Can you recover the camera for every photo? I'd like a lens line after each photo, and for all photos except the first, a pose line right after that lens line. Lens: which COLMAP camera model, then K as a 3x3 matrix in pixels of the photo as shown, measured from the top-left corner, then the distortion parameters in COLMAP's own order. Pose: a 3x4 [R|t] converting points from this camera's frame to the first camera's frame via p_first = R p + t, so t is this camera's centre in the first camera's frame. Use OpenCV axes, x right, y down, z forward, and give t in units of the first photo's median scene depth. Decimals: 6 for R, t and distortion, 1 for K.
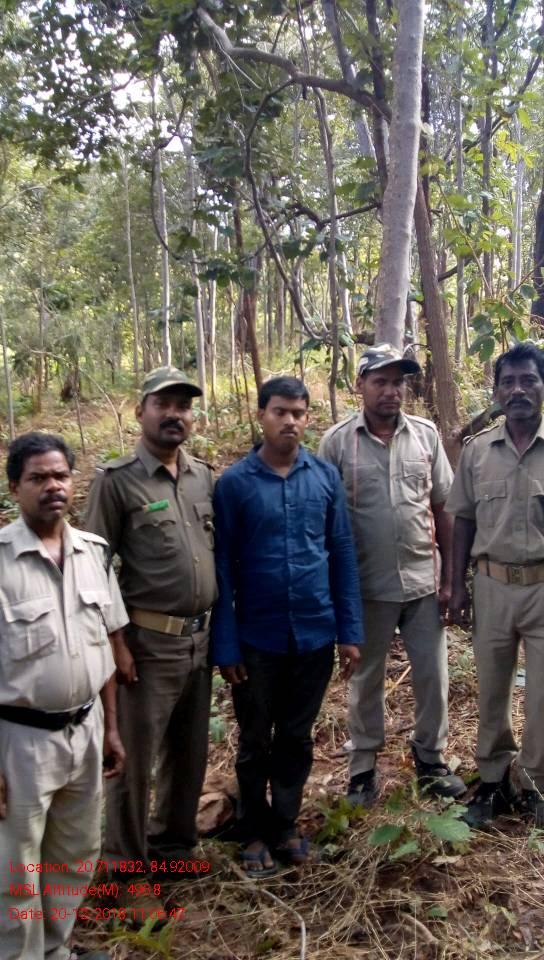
lens RADIAL K [[840.7, 0, 252.7], [0, 840.7, 484.6], [0, 0, 1]] dist [0.059757, -0.199844]
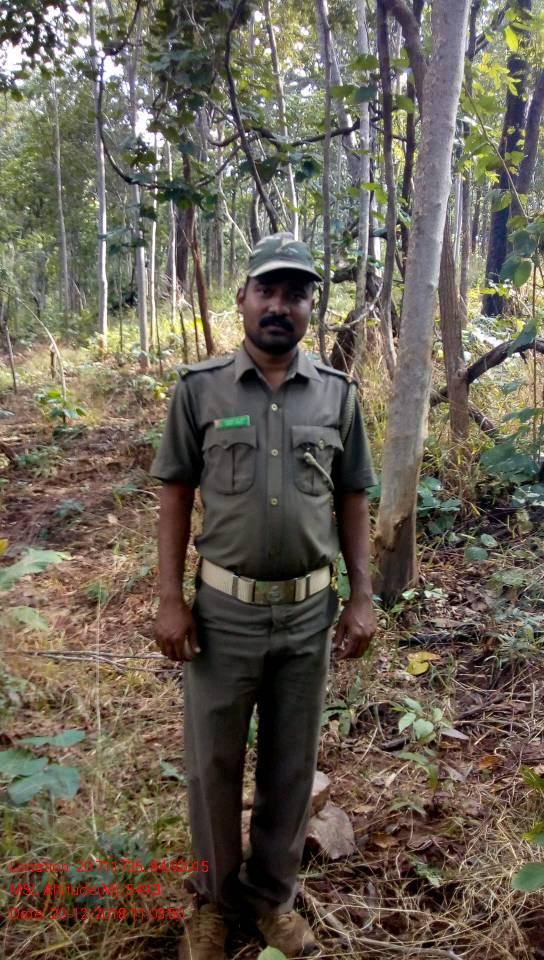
lens RADIAL K [[848.0, 0, 233.4], [0, 848.0, 478.5], [0, 0, 1]] dist [0.008132, -0.003612]
pose [[0.997350, 0.012750, 0.071621, -0.028674], [-0.016527, 0.998490, 0.052387, 0.003596], [-0.070845, -0.053432, 0.996055, 0.045891]]
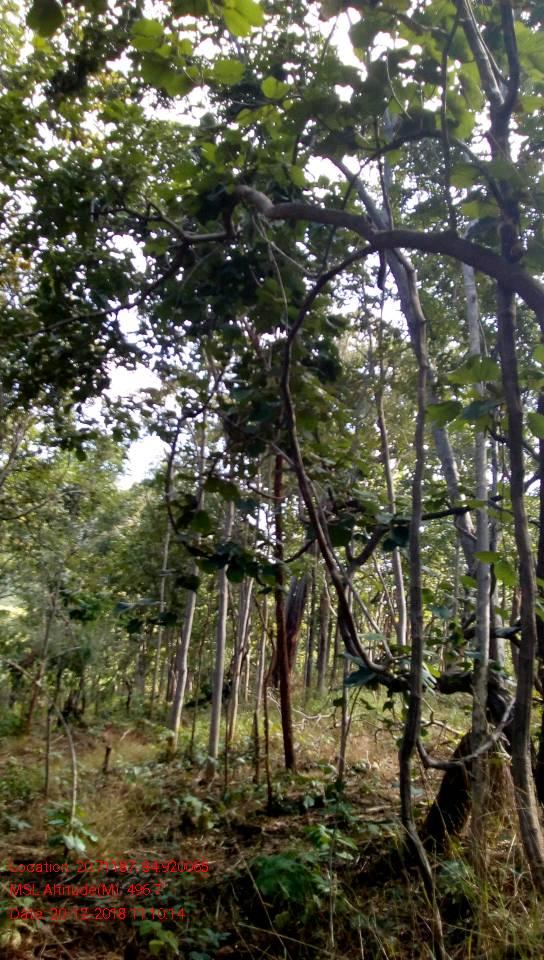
lens RADIAL K [[840.7, 0, 252.7], [0, 840.7, 484.6], [0, 0, 1]] dist [0.059757, -0.199844]
pose [[0.993436, 0.090573, -0.069868, 0.011780], [-0.110481, 0.918025, -0.380820, -0.030575], [0.029649, 0.386039, 0.922006, 0.220321]]
